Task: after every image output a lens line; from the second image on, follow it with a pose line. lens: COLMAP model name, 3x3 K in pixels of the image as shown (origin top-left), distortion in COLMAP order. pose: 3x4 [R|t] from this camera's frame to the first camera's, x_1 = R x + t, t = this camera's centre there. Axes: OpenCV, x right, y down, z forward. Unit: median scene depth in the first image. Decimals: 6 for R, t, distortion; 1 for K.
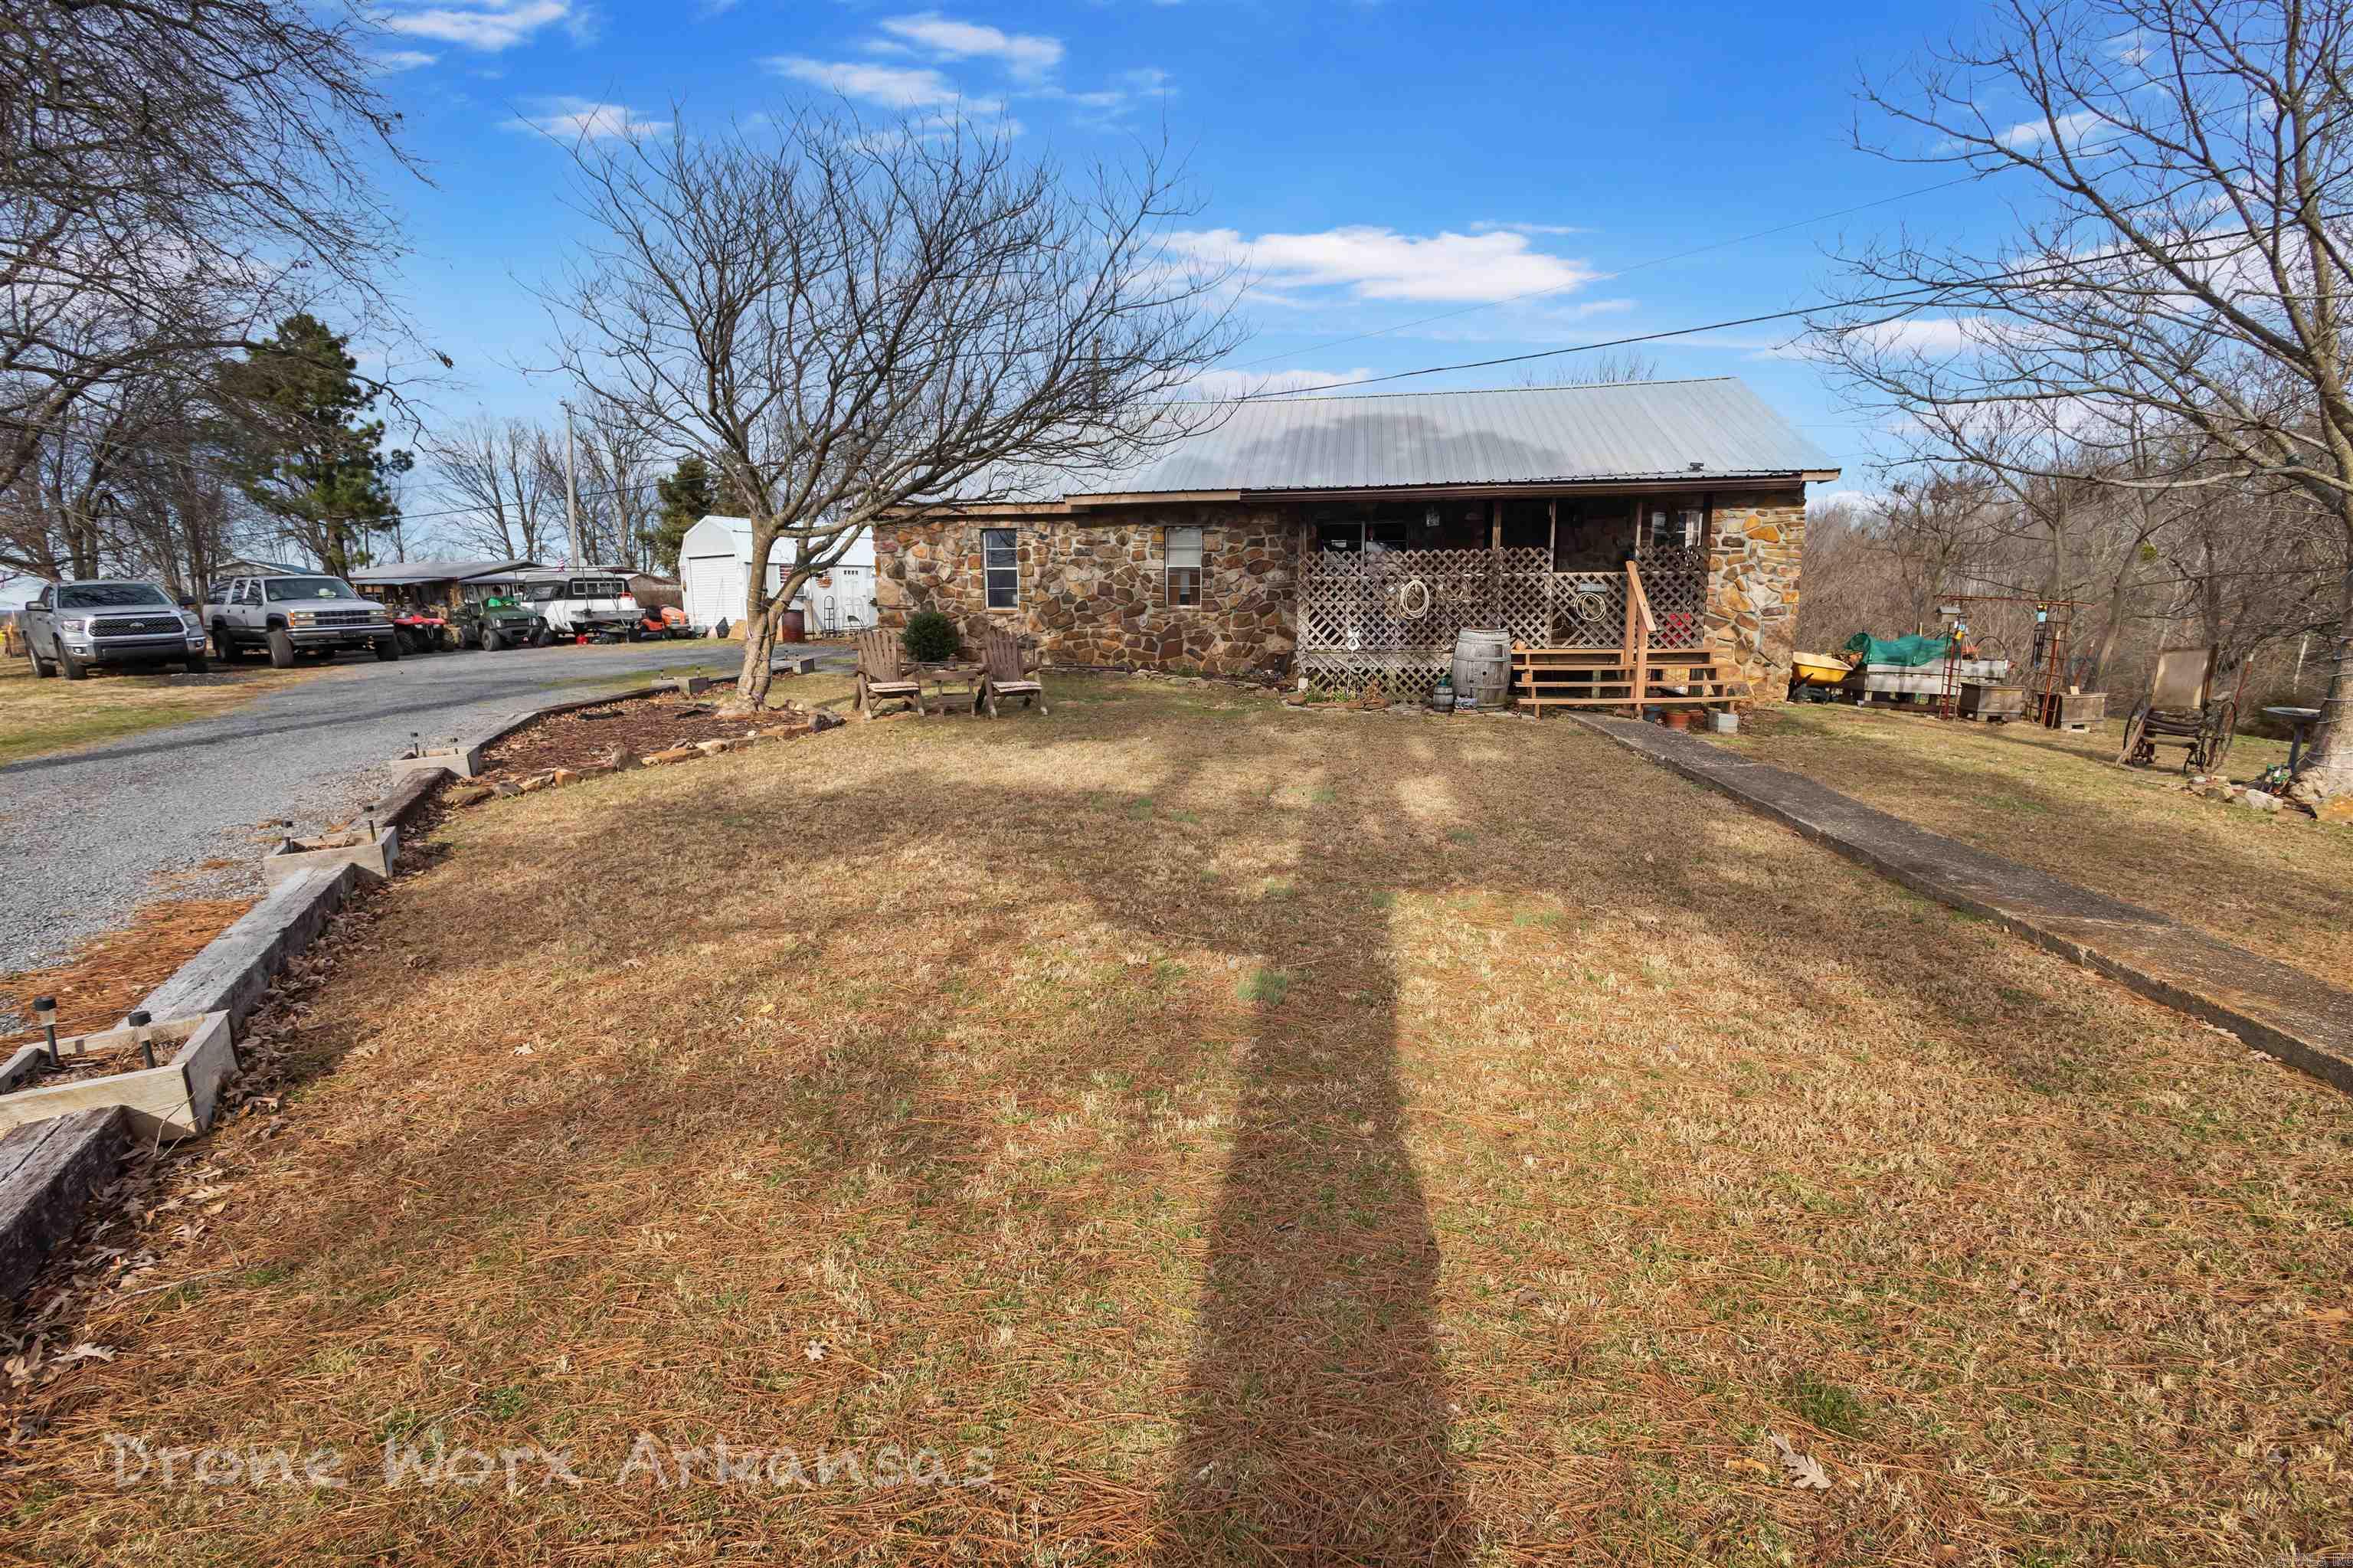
lens RADIAL K [[1083.4, 0, 1176.8], [0, 1083.4, 788.4], [0, 0, 1]] dist [0.003772, -0.000484]
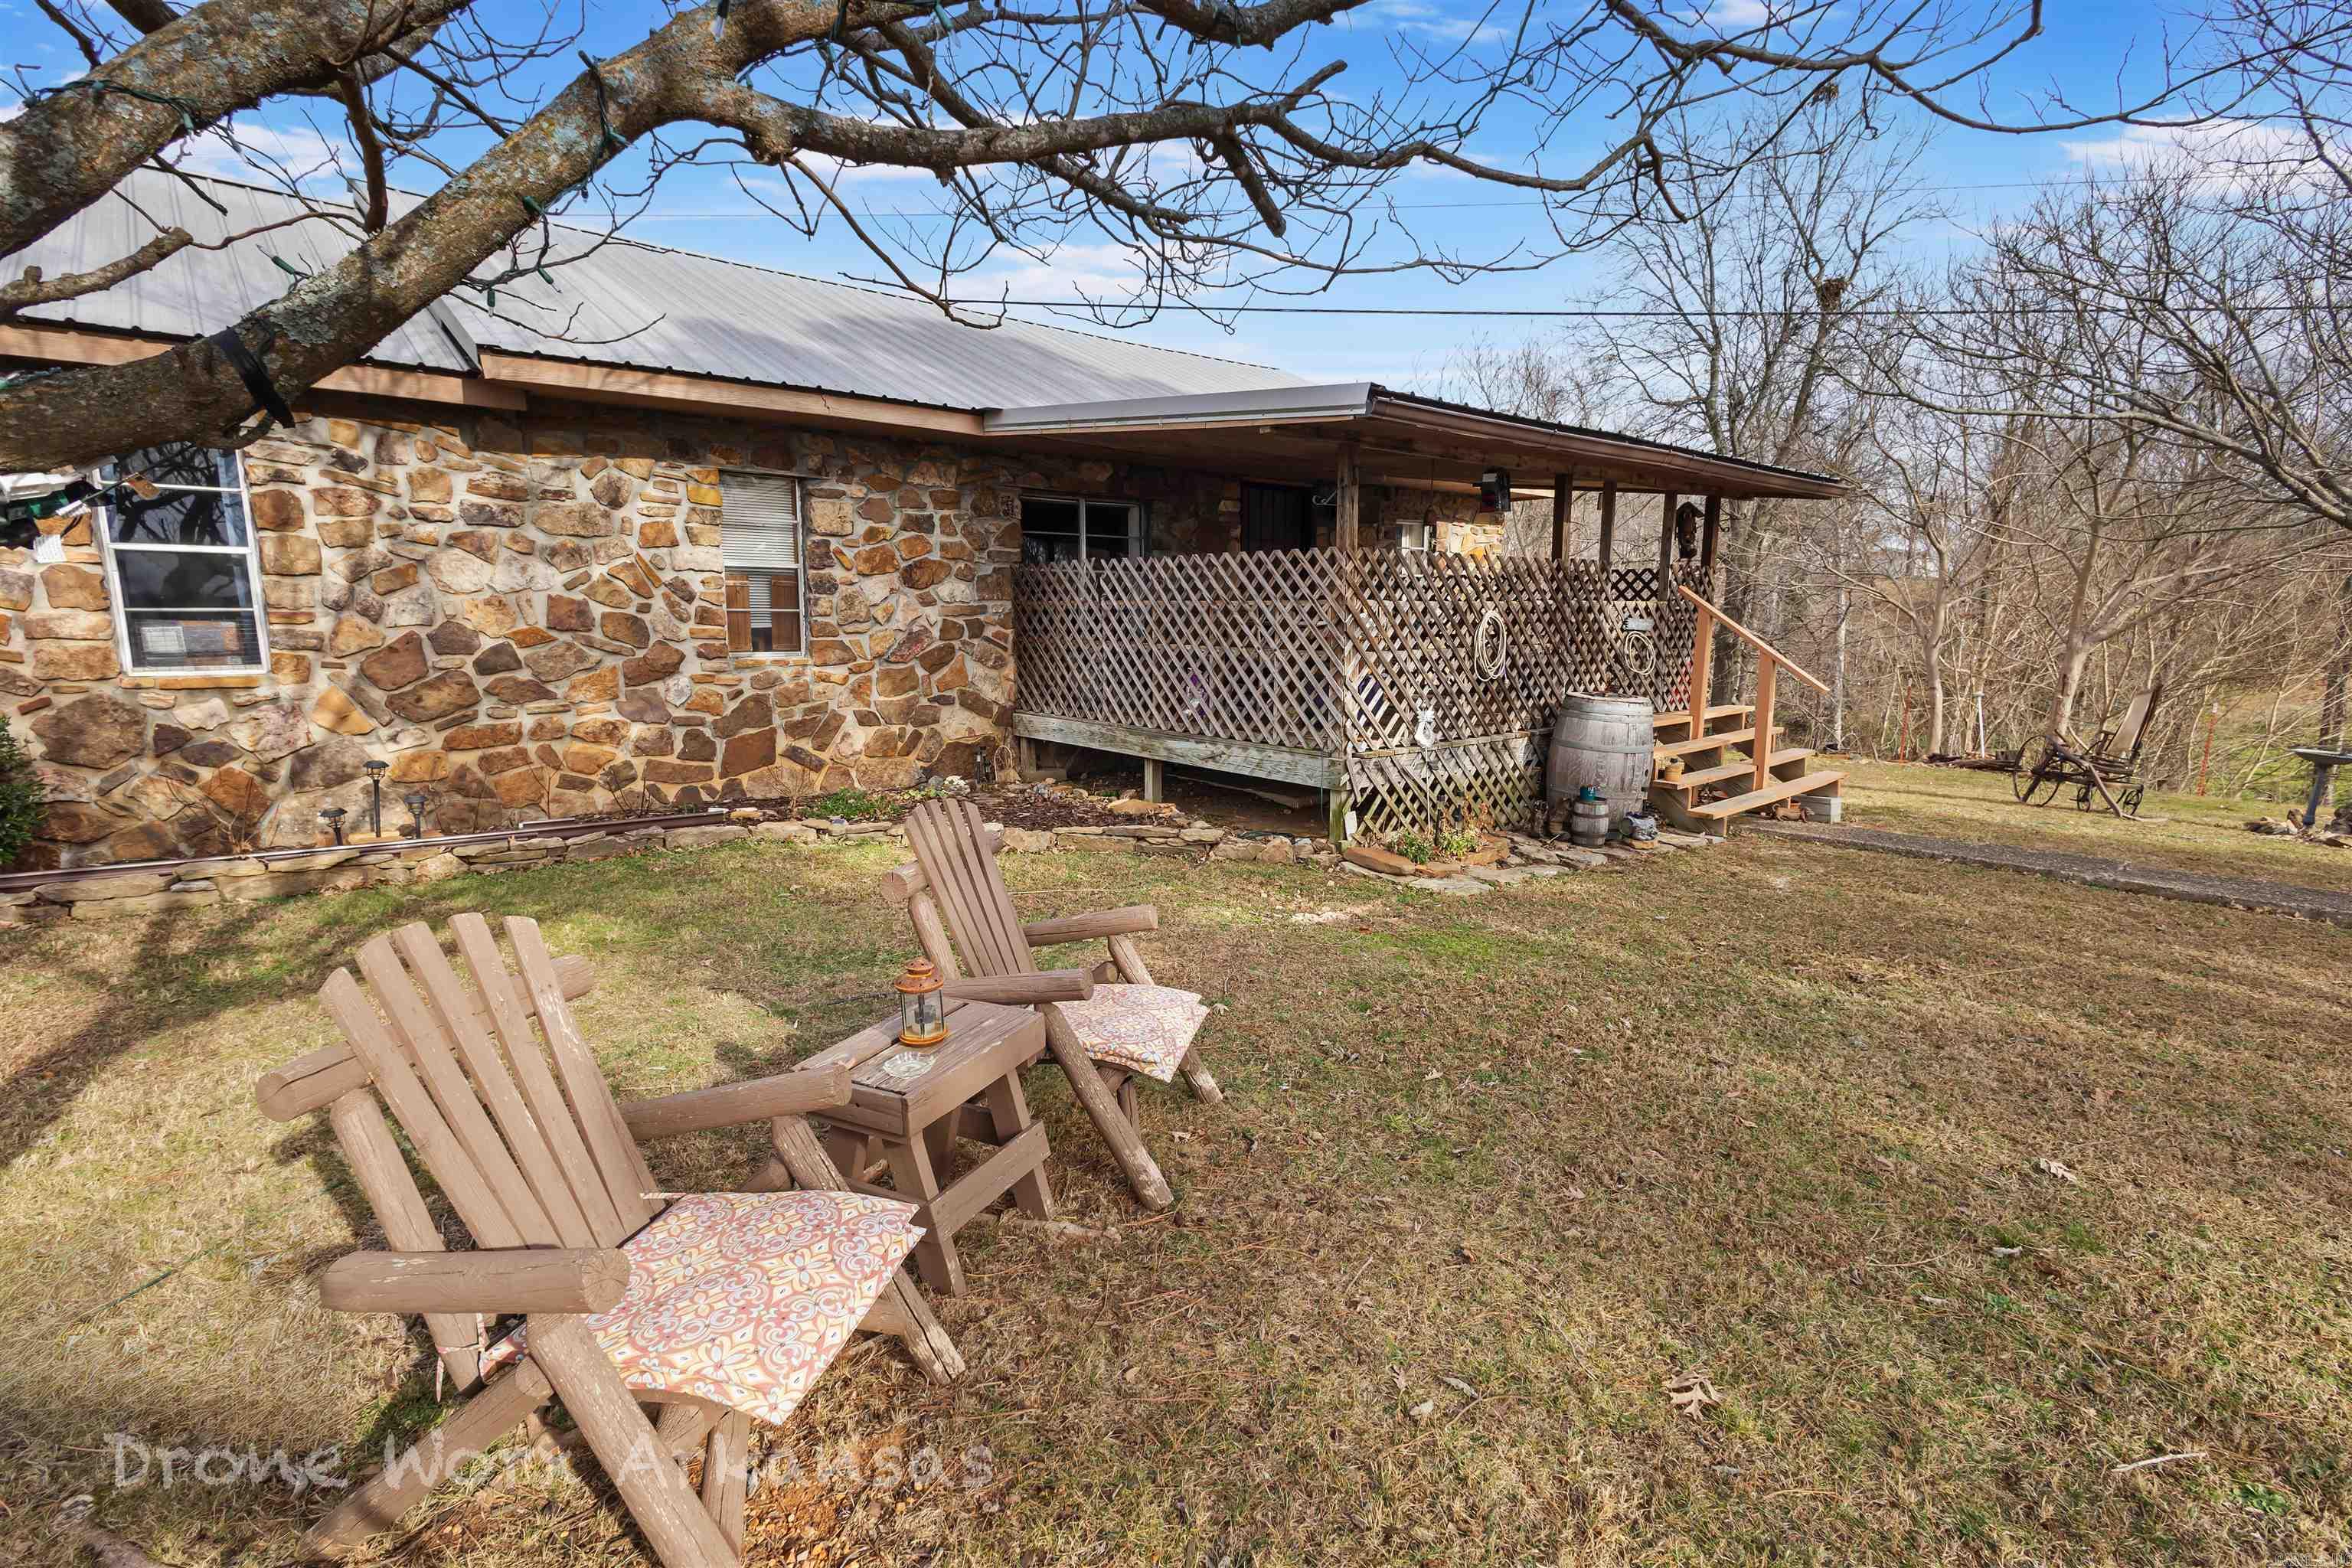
lens RADIAL K [[1082.9, 0, 1174.2], [0, 1082.9, 778.7], [0, 0, 1]] dist [0.003772, -0.000484]
pose [[0.639396, -0.108220, 0.761223, -0.231738], [0.127708, 0.991241, 0.033652, -0.110761], [-0.758197, 0.075698, 0.647616, 0.586165]]
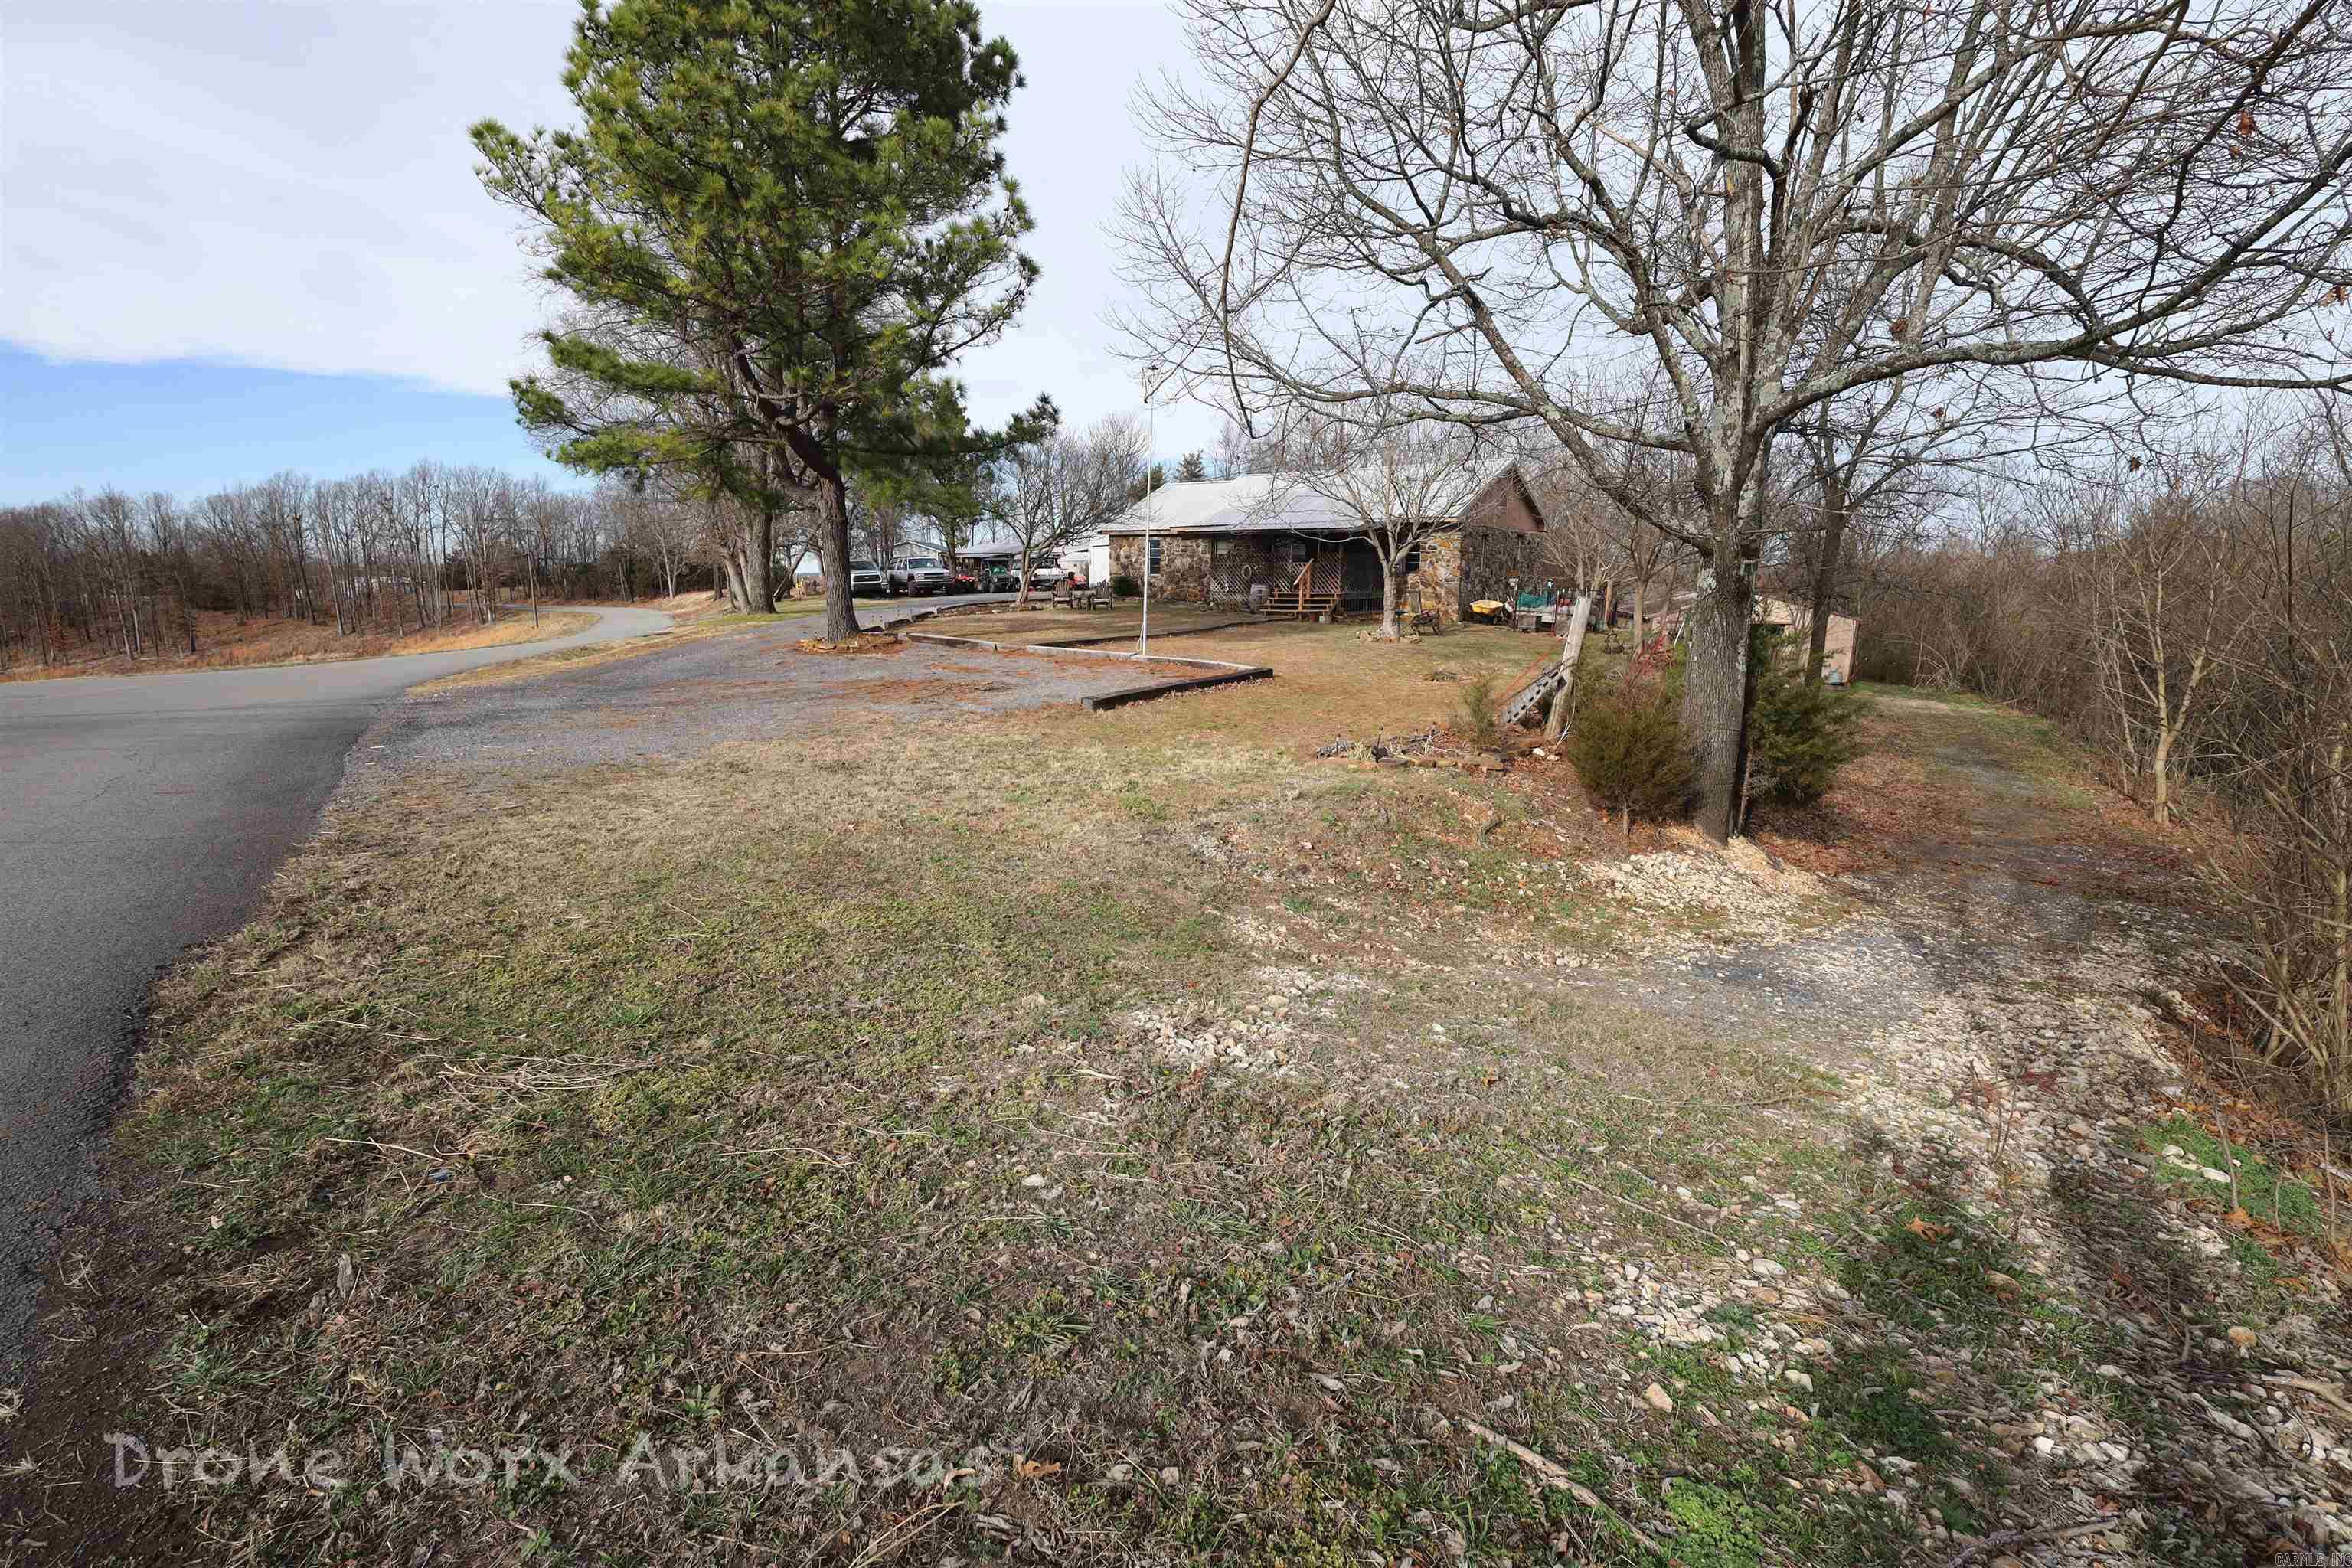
lens RADIAL K [[1082.9, 0, 1176.9], [0, 1082.9, 782.1], [0, 0, 1]] dist [0.003772, -0.000484]
pose [[0.893543, 0.095895, -0.438617, 0.967667], [-0.086729, 0.995390, 0.040940, 0.181560], [0.440521, 0.001459, 0.897741, -1.087999]]
